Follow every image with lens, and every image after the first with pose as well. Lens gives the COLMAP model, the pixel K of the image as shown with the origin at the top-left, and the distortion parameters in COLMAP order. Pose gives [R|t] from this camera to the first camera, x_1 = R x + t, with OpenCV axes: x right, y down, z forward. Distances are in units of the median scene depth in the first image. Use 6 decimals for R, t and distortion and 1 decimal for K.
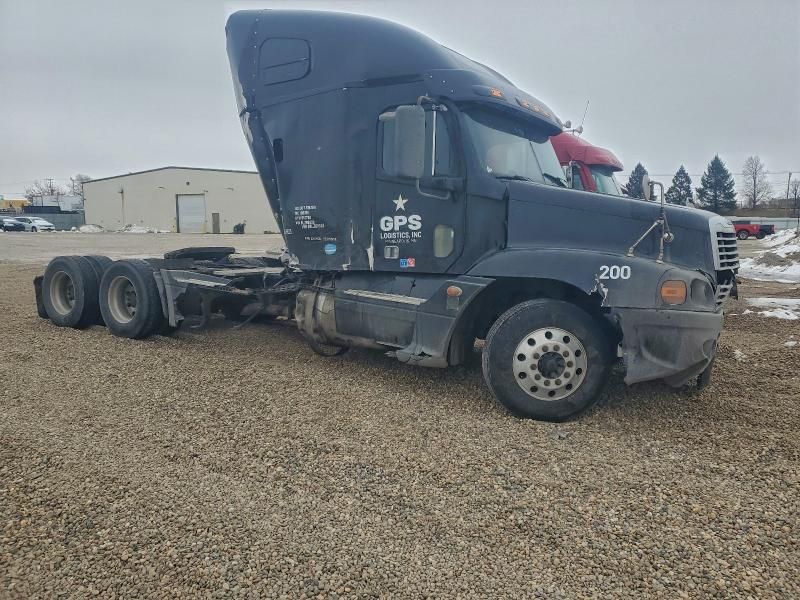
lens RADIAL K [[605.2, 0, 399.5], [0, 605.2, 300.4], [0, 0, 1]] dist [0.052634, -0.050208]
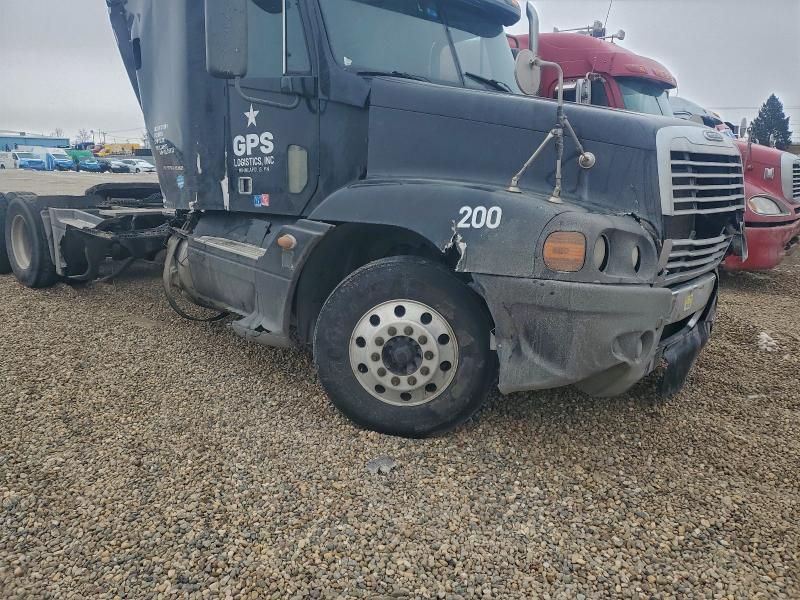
lens RADIAL K [[605.2, 0, 397.7], [0, 605.2, 304.5], [0, 0, 1]] dist [0.052634, -0.050208]
pose [[0.987438, 0.035637, -0.153936, 0.341727], [-0.020492, 0.994889, 0.098875, -0.015430], [0.156672, -0.094478, 0.983121, 0.343809]]
